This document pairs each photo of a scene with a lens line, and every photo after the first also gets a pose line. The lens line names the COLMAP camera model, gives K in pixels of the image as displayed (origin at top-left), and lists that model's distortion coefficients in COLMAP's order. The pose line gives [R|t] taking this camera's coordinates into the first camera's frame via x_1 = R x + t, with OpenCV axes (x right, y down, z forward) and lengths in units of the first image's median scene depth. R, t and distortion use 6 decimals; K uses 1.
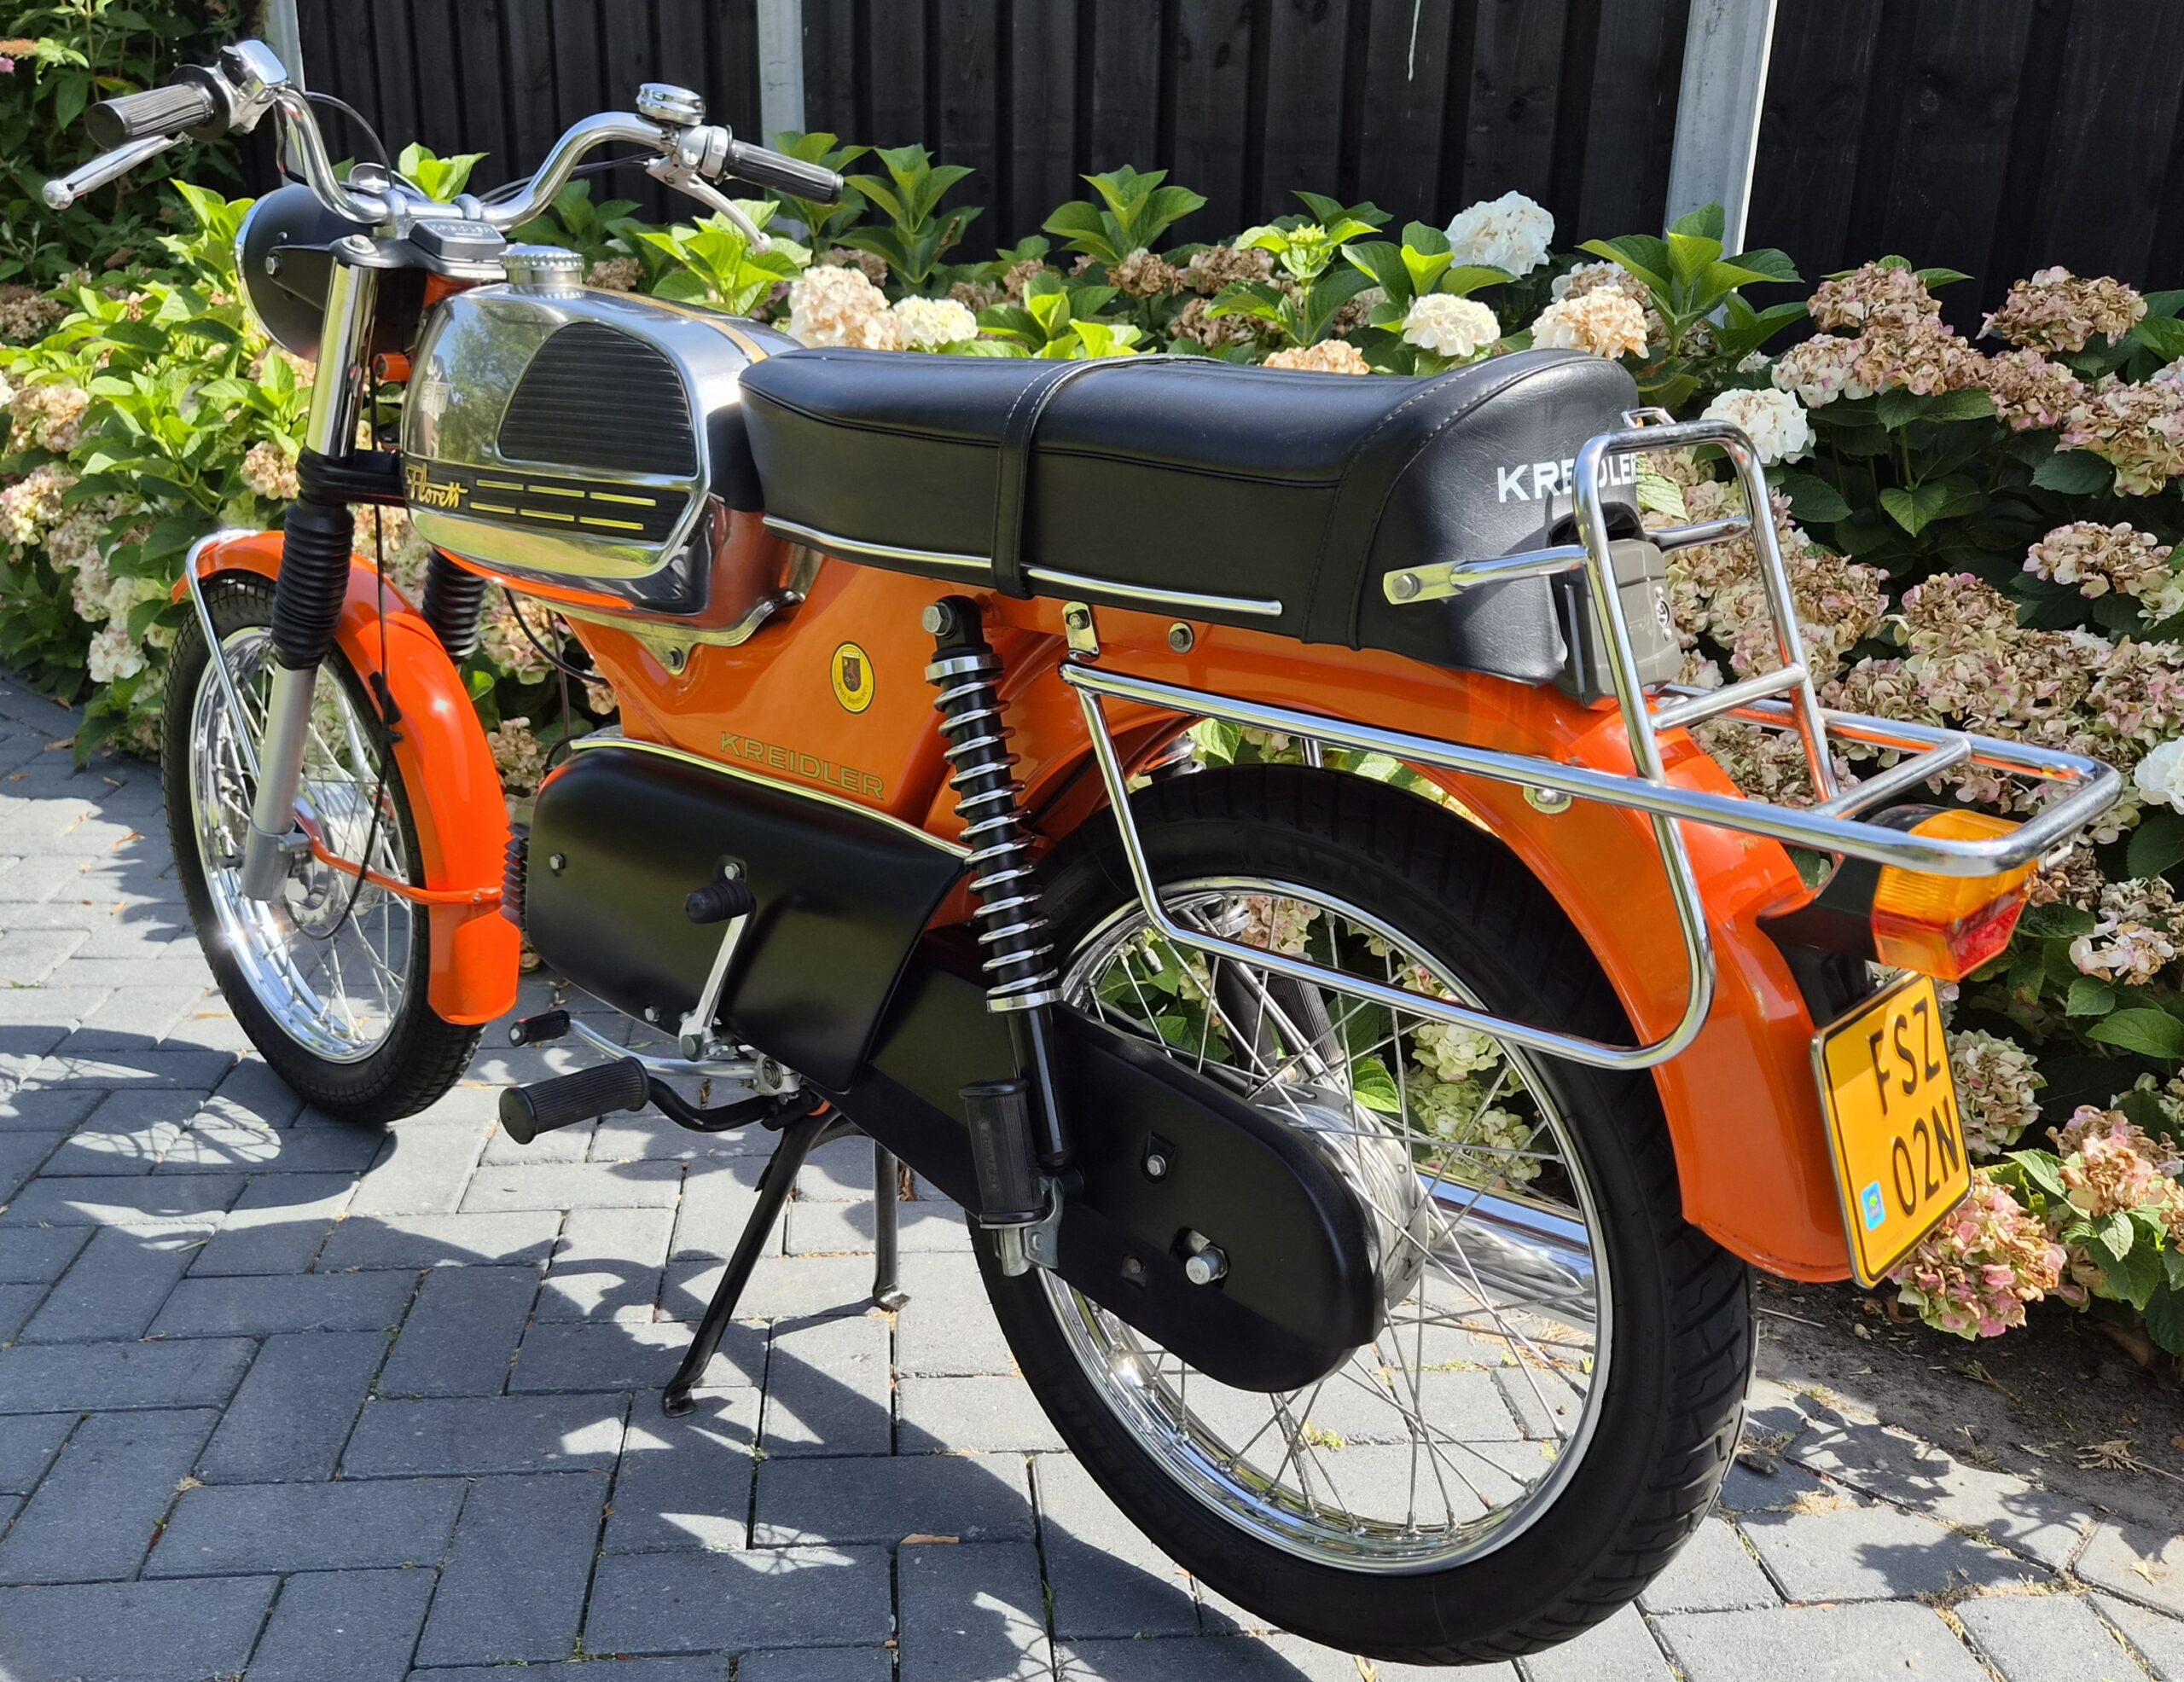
lens RADIAL K [[1921.9, 0, 1046.5], [0, 1921.9, 907.5], [0, 0, 1]] dist [0.040321, -0.018438]
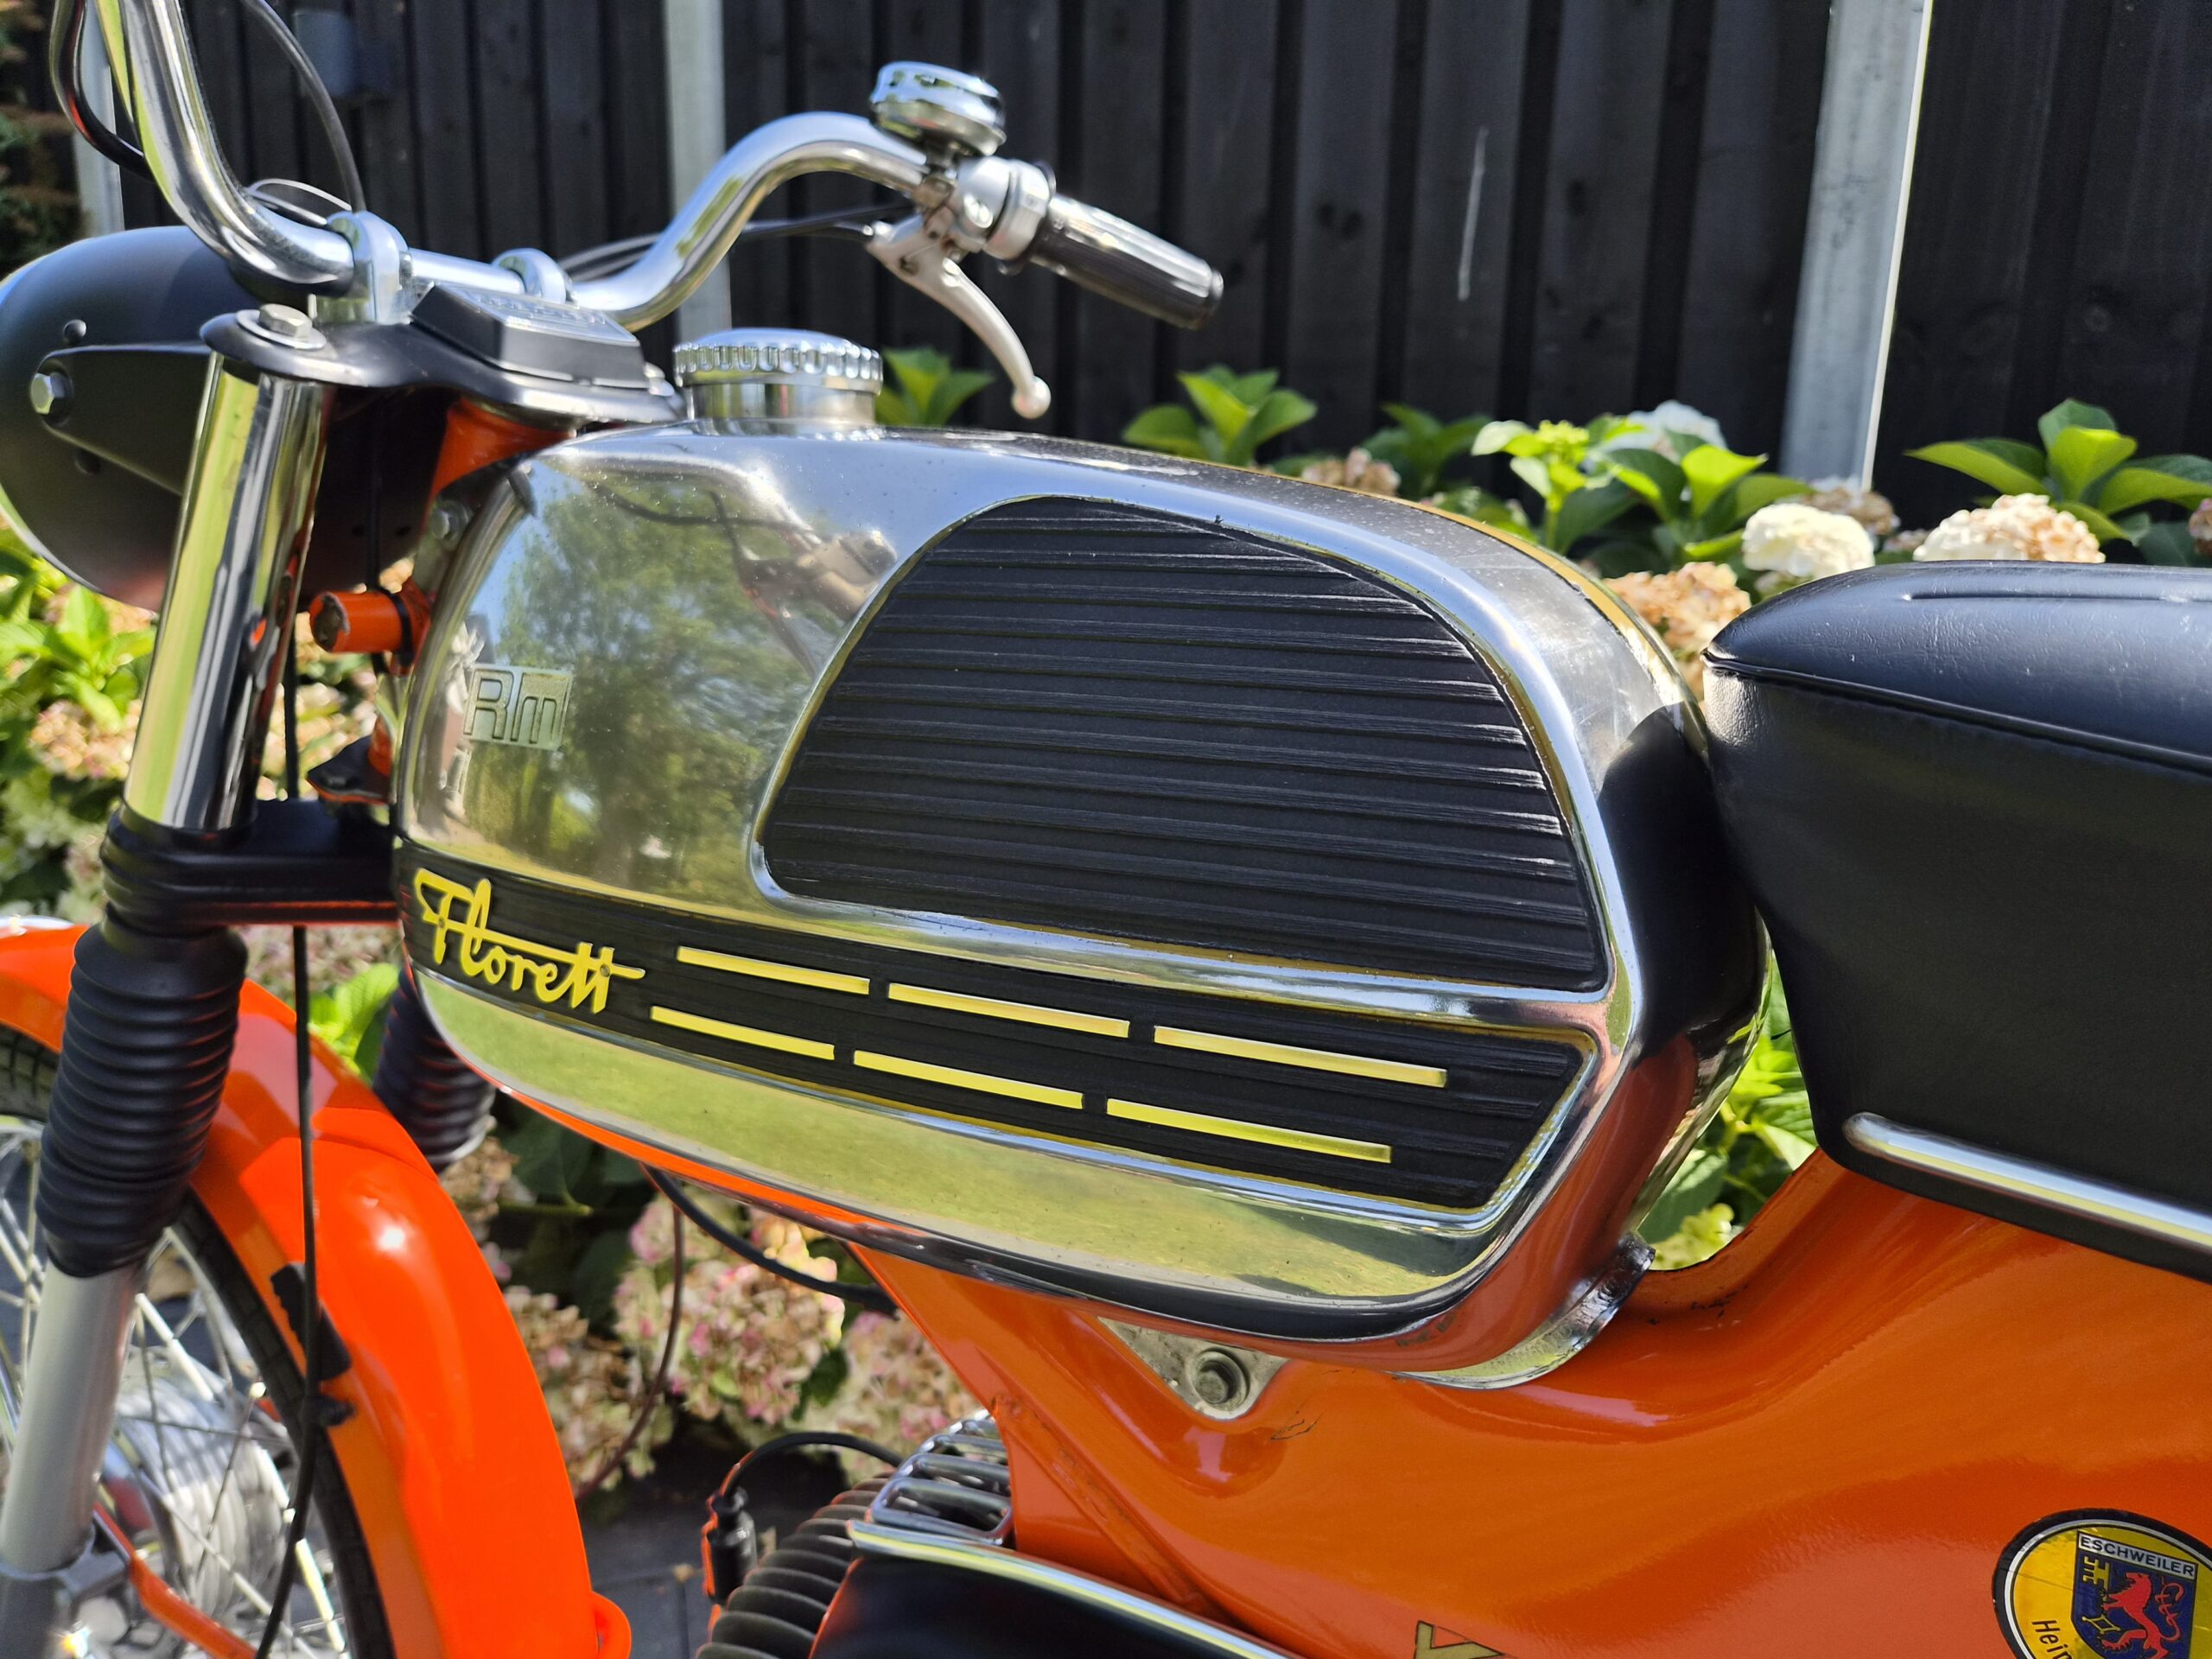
lens RADIAL K [[1518.6, 0, 1127.1], [0, 1518.6, 832.9], [0, 0, 1]] dist [0.026717, -0.024597]
pose [[0.975707, -0.037792, 0.215794, -0.256898], [0.062815, 0.991911, -0.110299, -0.193130], [-0.209880, 0.121175, 0.970189, 0.670253]]
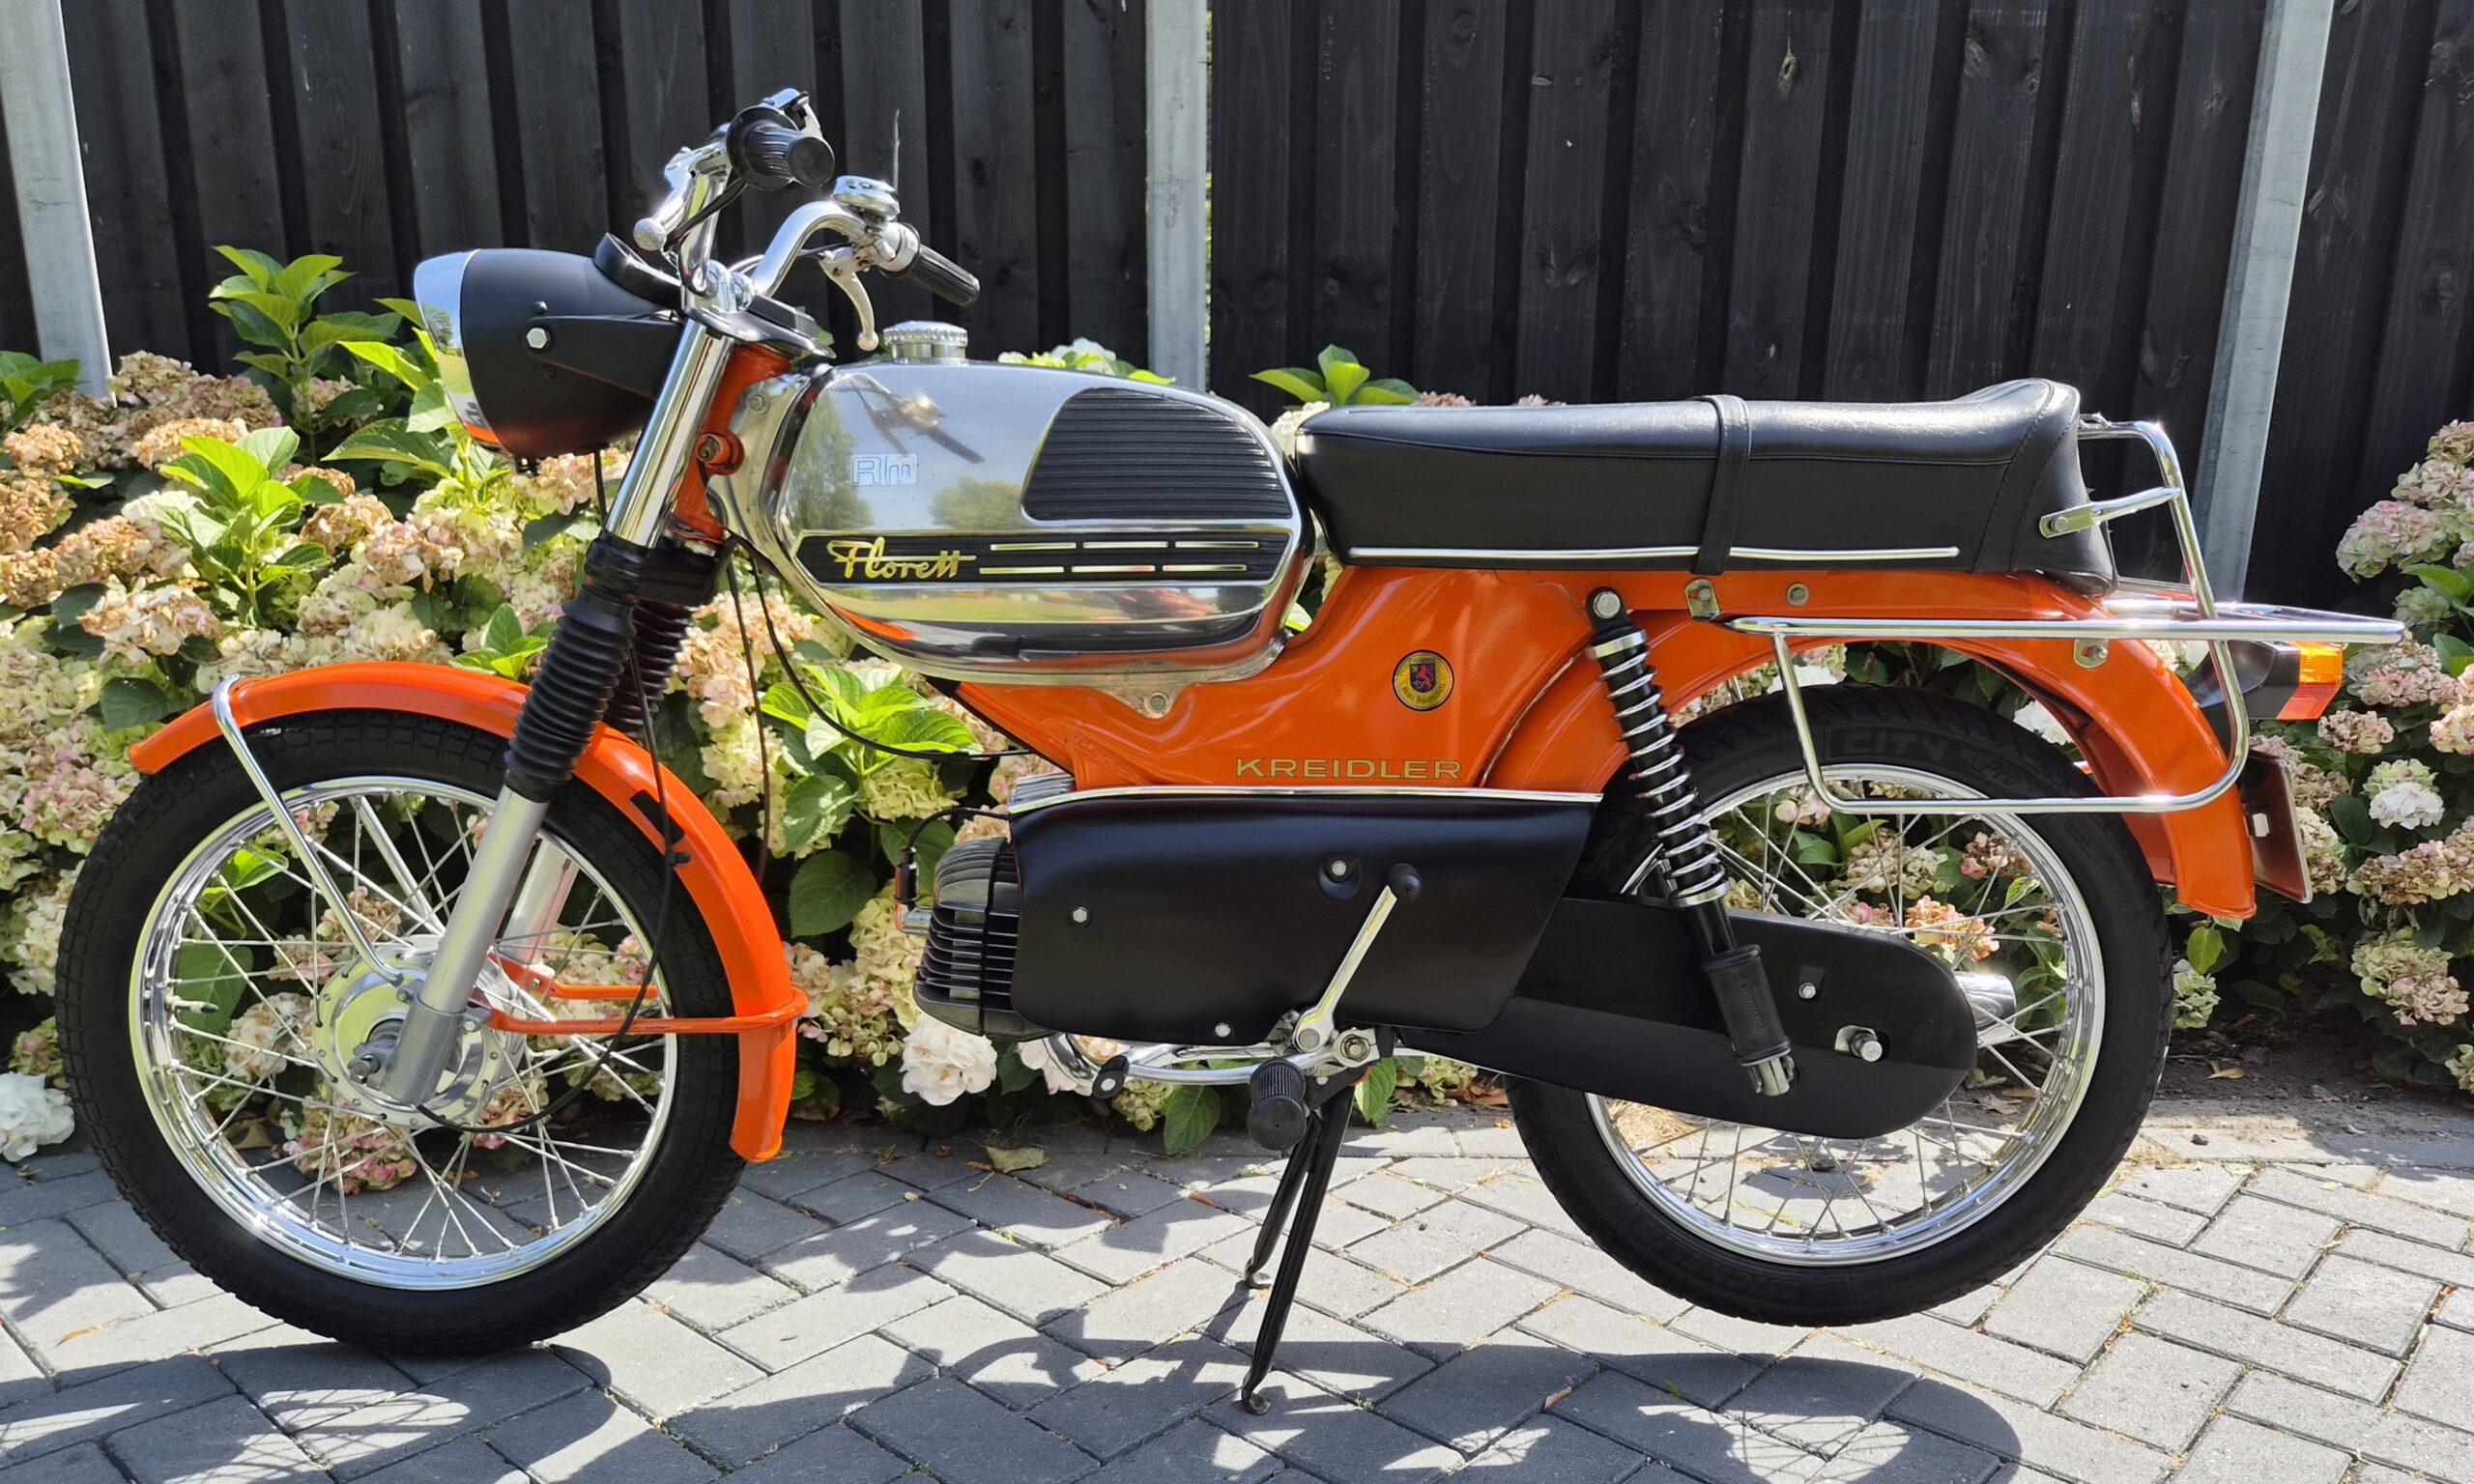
lens RADIAL K [[1748.9, 0, 1262.6], [0, 1748.9, 876.3], [0, 0, 1]] dist [0.069837, -0.065196]
pose [[0.733427, -0.167117, 0.658906, -0.768199], [0.223991, 0.974589, -0.002140, -0.018948], [-0.641805, 0.149158, 0.752222, 0.233182]]
